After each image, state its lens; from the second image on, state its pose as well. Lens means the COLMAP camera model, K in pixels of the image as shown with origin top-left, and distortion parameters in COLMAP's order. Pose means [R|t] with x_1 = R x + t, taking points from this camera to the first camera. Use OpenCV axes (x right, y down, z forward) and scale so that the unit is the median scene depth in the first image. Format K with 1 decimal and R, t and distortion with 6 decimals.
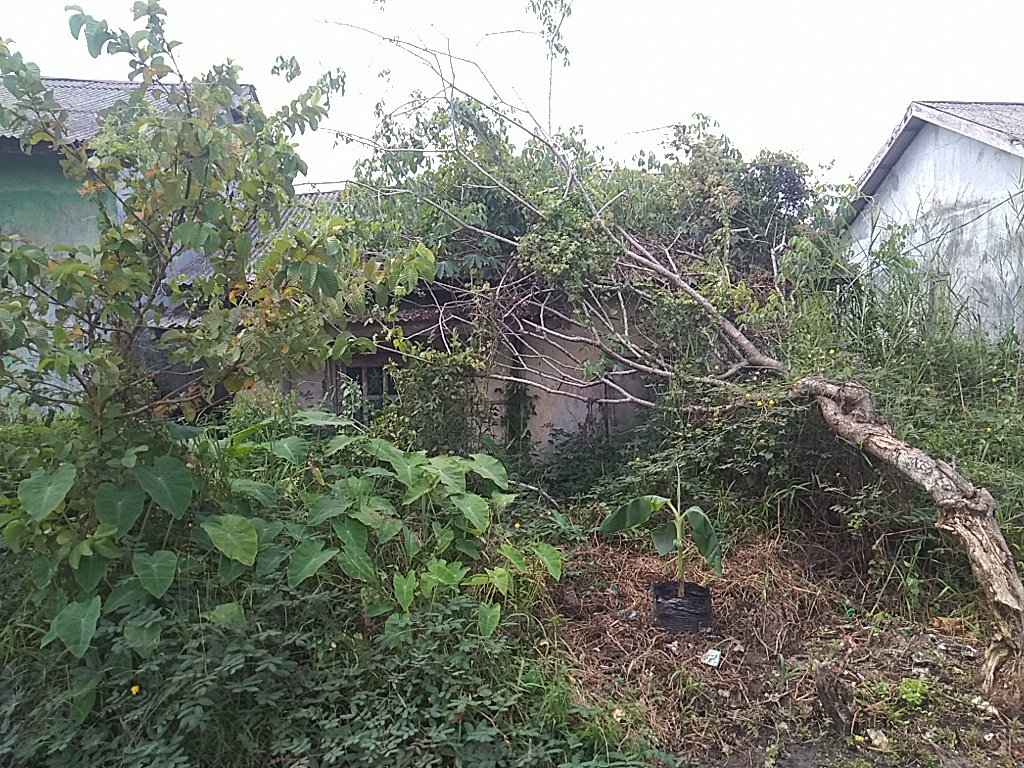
lens RADIAL K [[746.1, 0, 506.6], [0, 746.1, 387.7], [0, 0, 1]] dist [0.006975, 0.003387]
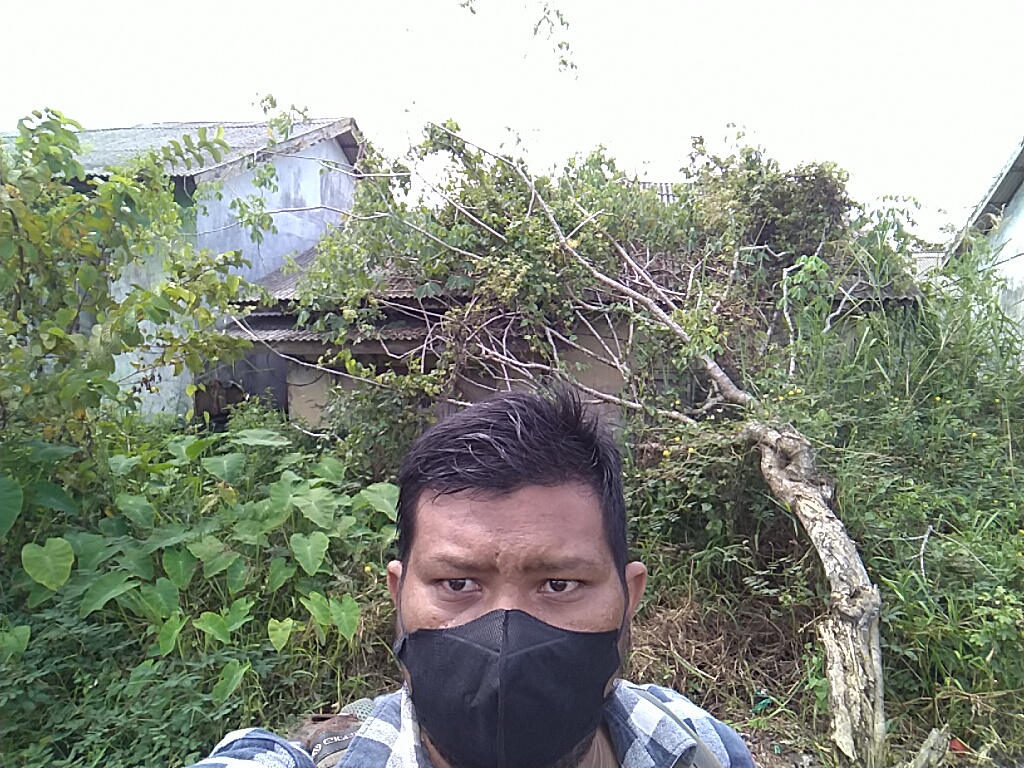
lens RADIAL K [[698.1, 0, 512.0], [0, 698.1, 384.0], [0, 0, 1]] dist [-0.000660, -0.006740]
pose [[0.970611, 0.036399, -0.237885, 0.332202], [-0.037527, 0.999296, -0.000211, -0.048128], [0.237709, 0.009132, 0.971293, 0.148670]]
